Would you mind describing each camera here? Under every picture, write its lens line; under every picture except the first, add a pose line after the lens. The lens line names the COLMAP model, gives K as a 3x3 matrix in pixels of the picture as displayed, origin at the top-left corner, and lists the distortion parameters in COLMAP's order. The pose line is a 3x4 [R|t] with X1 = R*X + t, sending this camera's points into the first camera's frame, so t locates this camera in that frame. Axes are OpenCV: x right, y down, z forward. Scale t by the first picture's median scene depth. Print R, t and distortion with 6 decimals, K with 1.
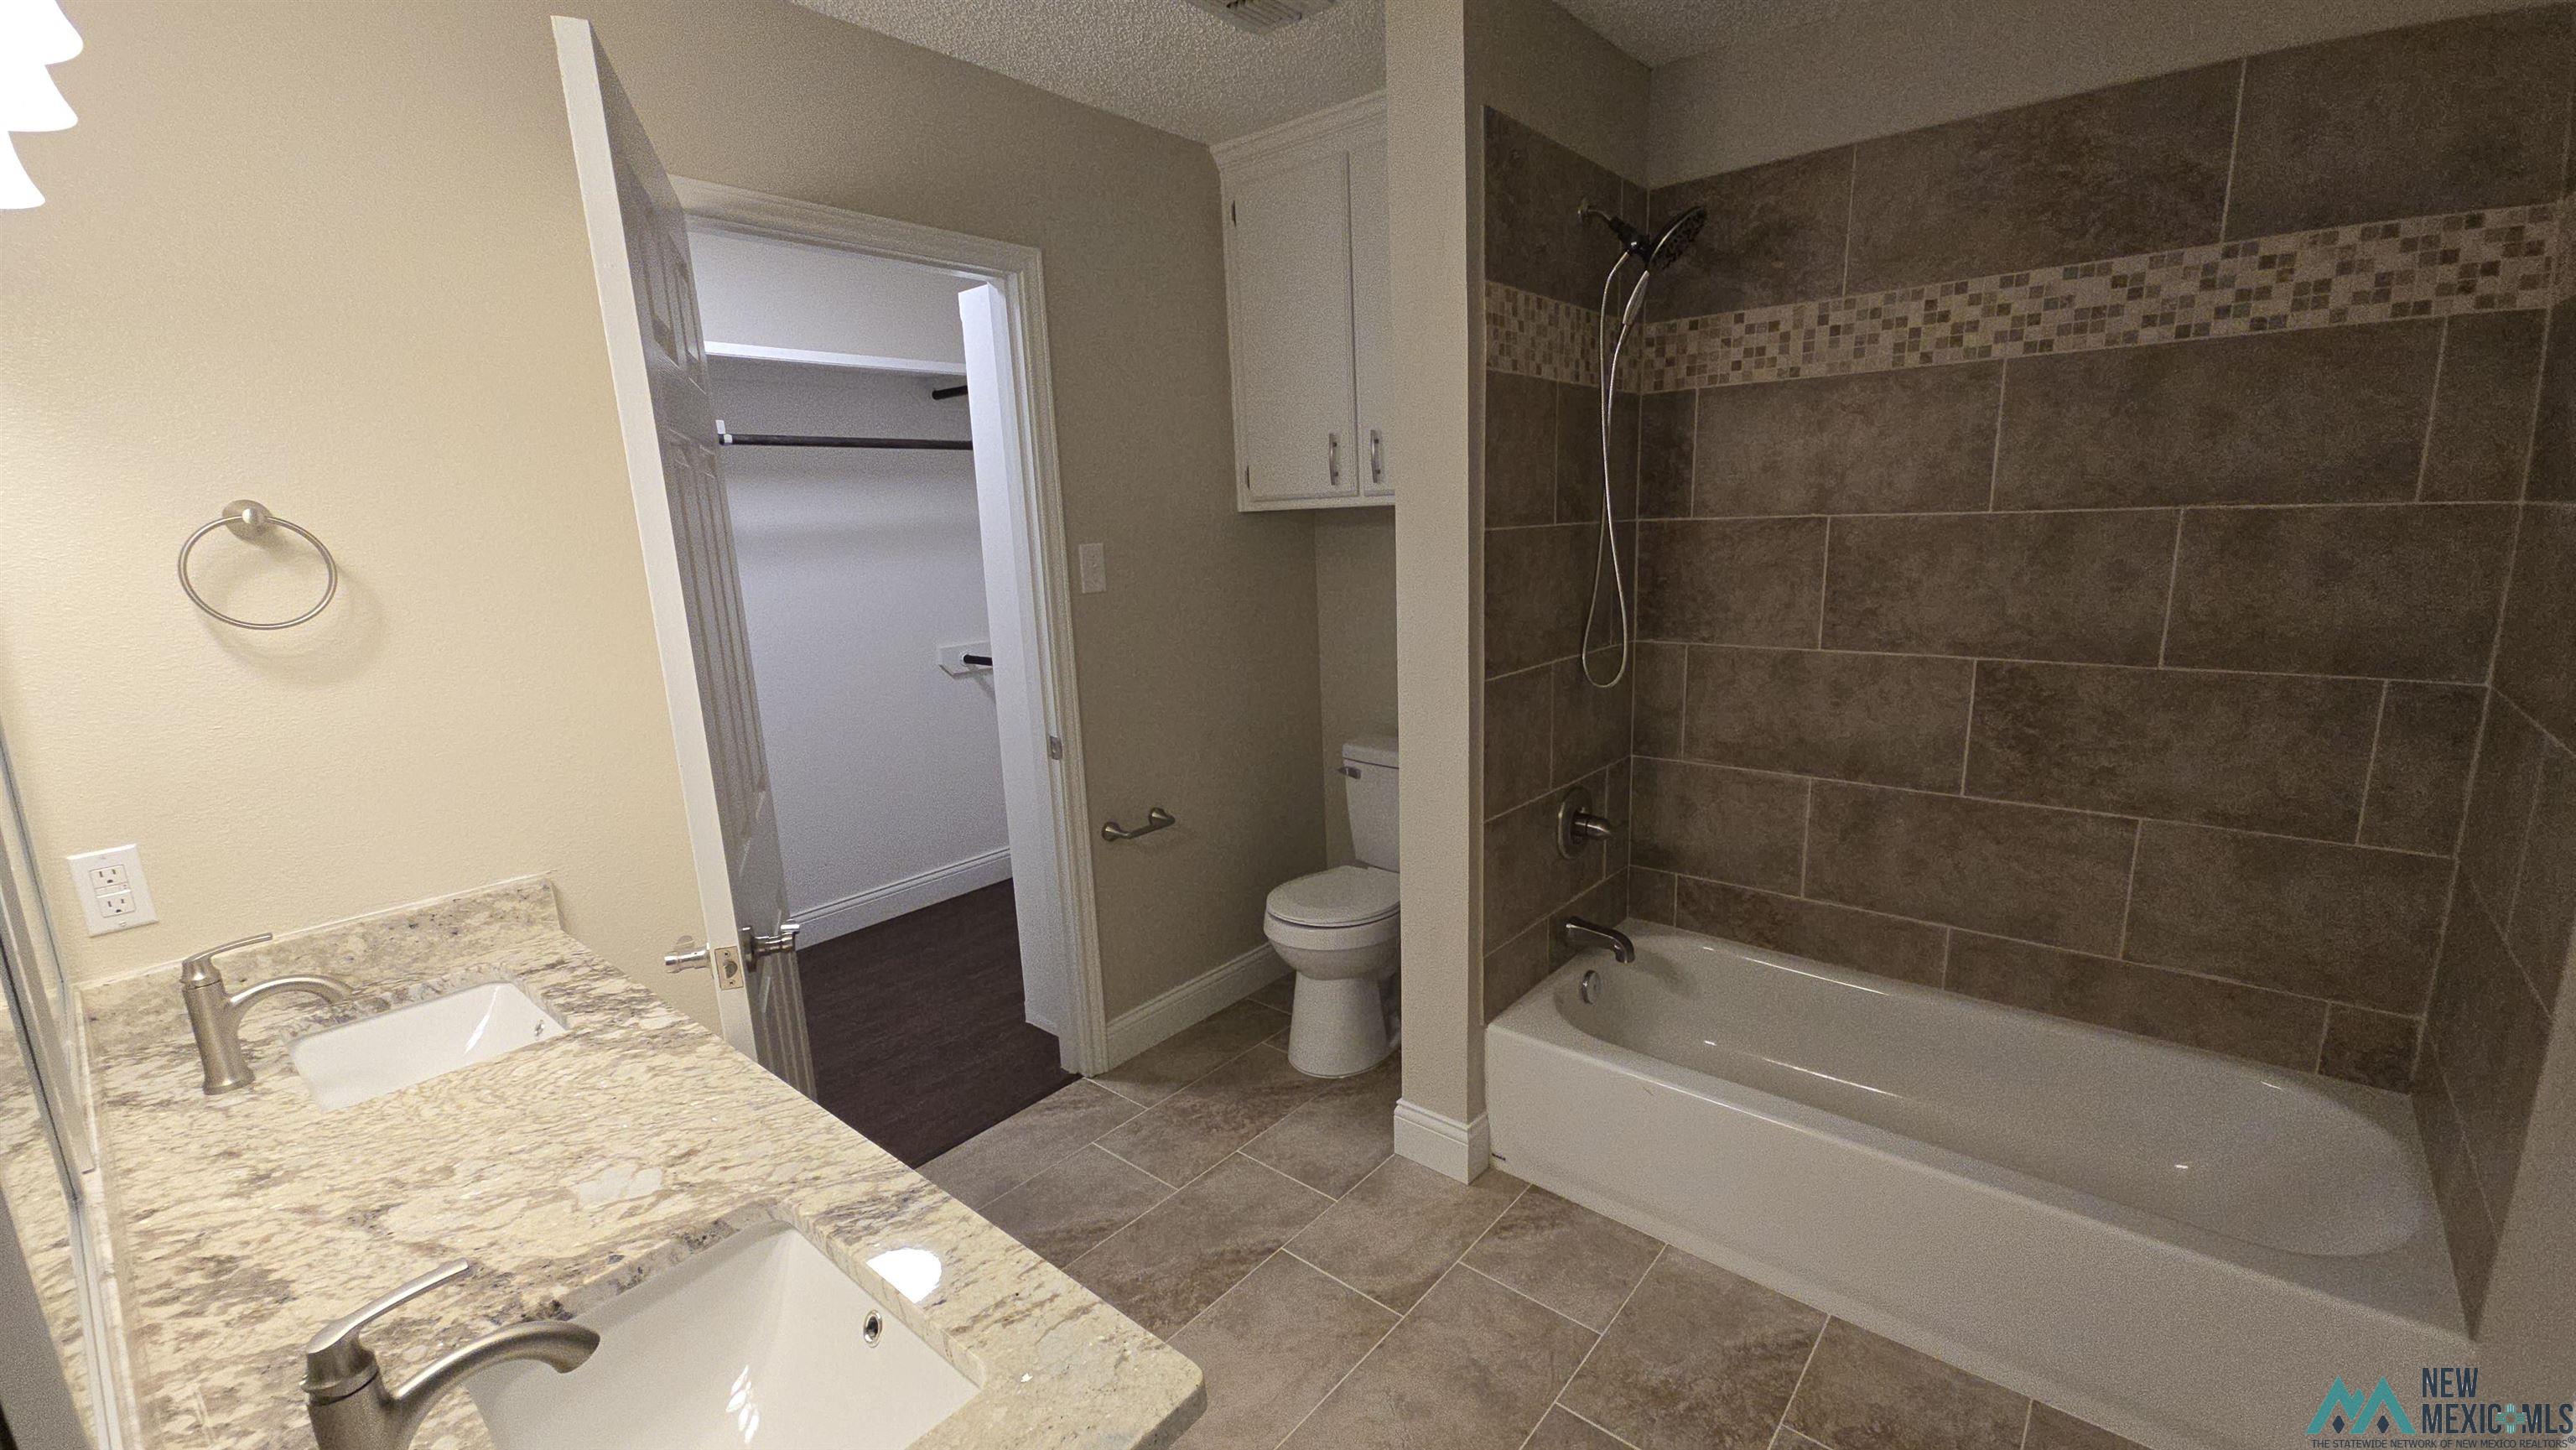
lens RADIAL K [[1051.5, 0, 1326.4], [0, 1051.5, 745.3], [0, 0, 1]] dist [0.003823, -0.001281]
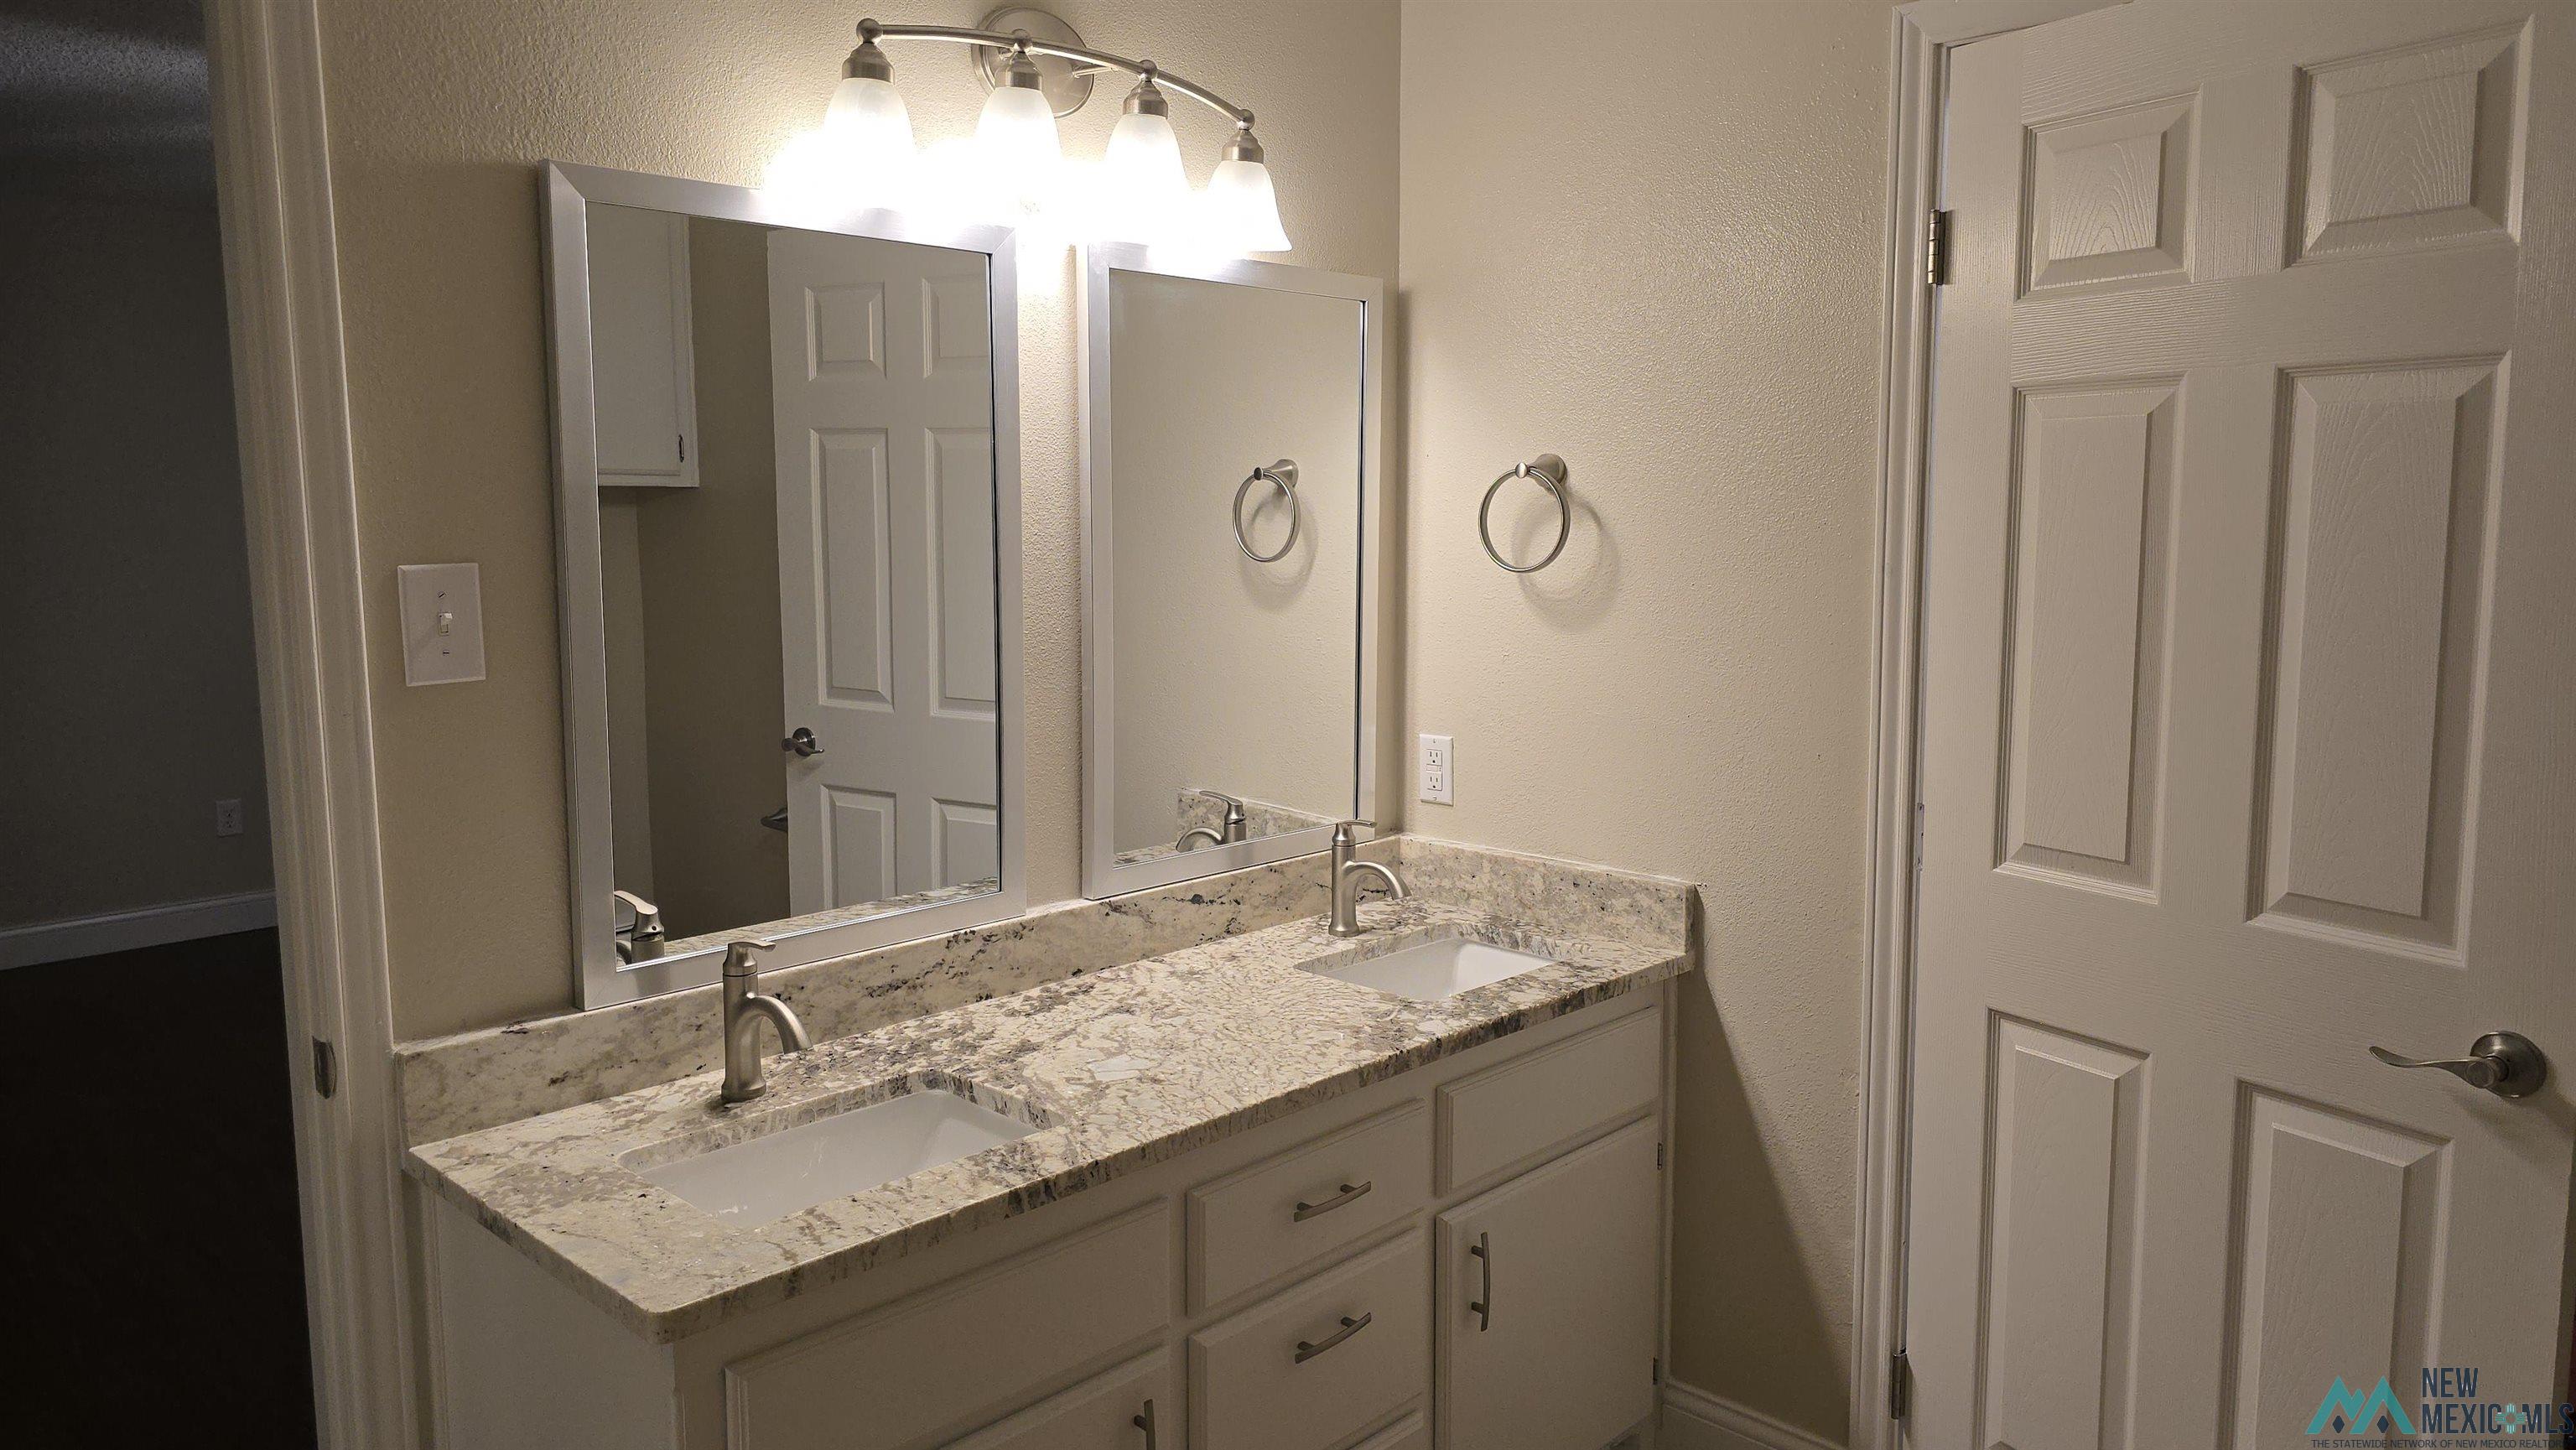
lens RADIAL K [[1736.7, 0, 1293.7], [0, 1736.7, 708.6], [0, 0, 1]] dist [0.055714, -0.047093]
pose [[-0.060620, 0.164824, -0.984458, 0.899784], [-0.218517, 0.960157, 0.174211, -0.264435], [0.973948, 0.225682, -0.022188, 0.926274]]
